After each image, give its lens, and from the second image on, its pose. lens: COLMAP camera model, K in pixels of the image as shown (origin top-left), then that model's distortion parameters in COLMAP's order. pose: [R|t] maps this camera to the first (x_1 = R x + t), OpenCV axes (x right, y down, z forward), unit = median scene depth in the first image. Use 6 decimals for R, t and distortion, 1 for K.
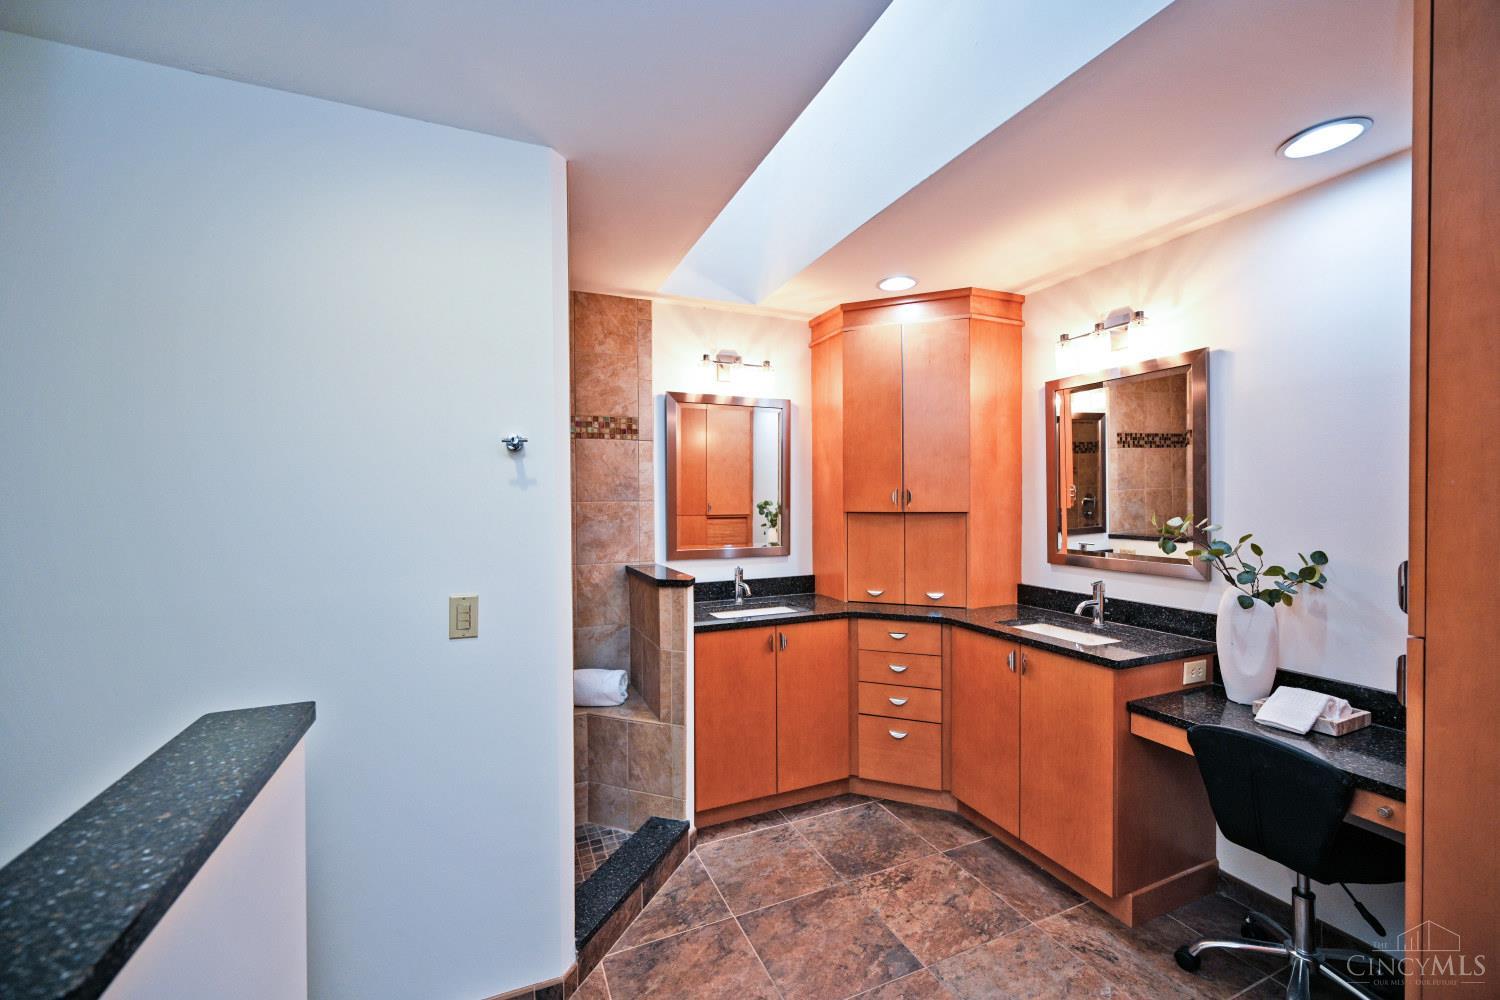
lens RADIAL K [[594.0, 0, 753.3], [0, 594.0, 500.5], [0, 0, 1]] dist [0.001518, -0.000964]
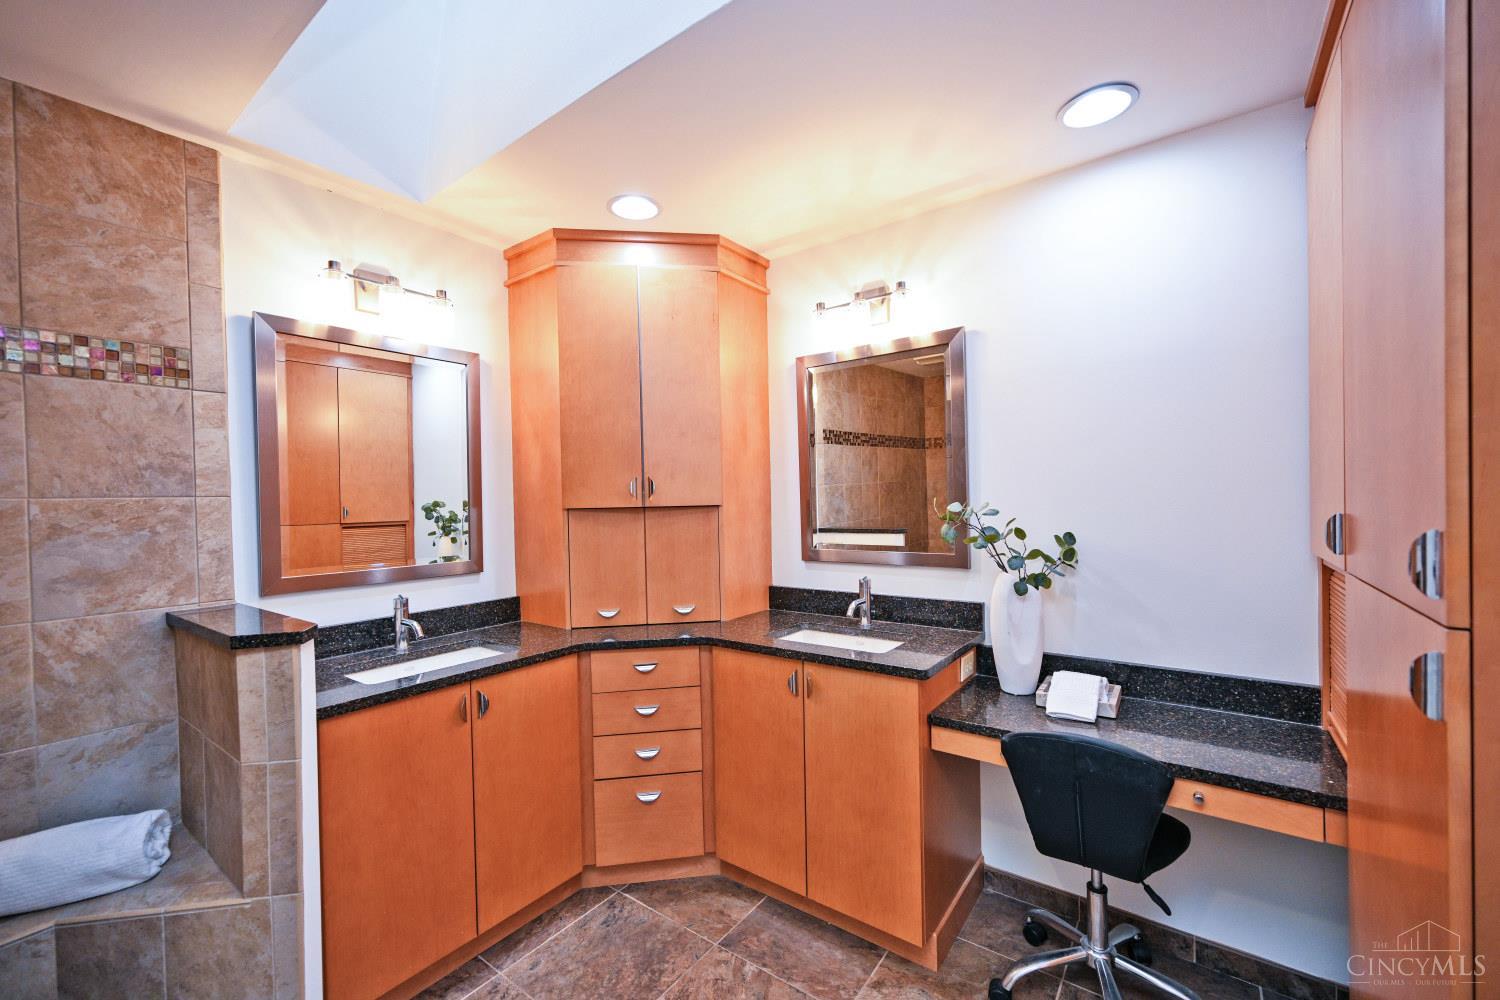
lens RADIAL K [[594.0, 0, 746.8], [0, 594.0, 507.1], [0, 0, 1]] dist [0.001518, -0.000964]
pose [[0.867457, -0.017755, 0.497196, -0.019908], [0.016839, 0.999838, 0.006325, 0.018382], [-0.497227, 0.002886, 0.867615, 0.273169]]
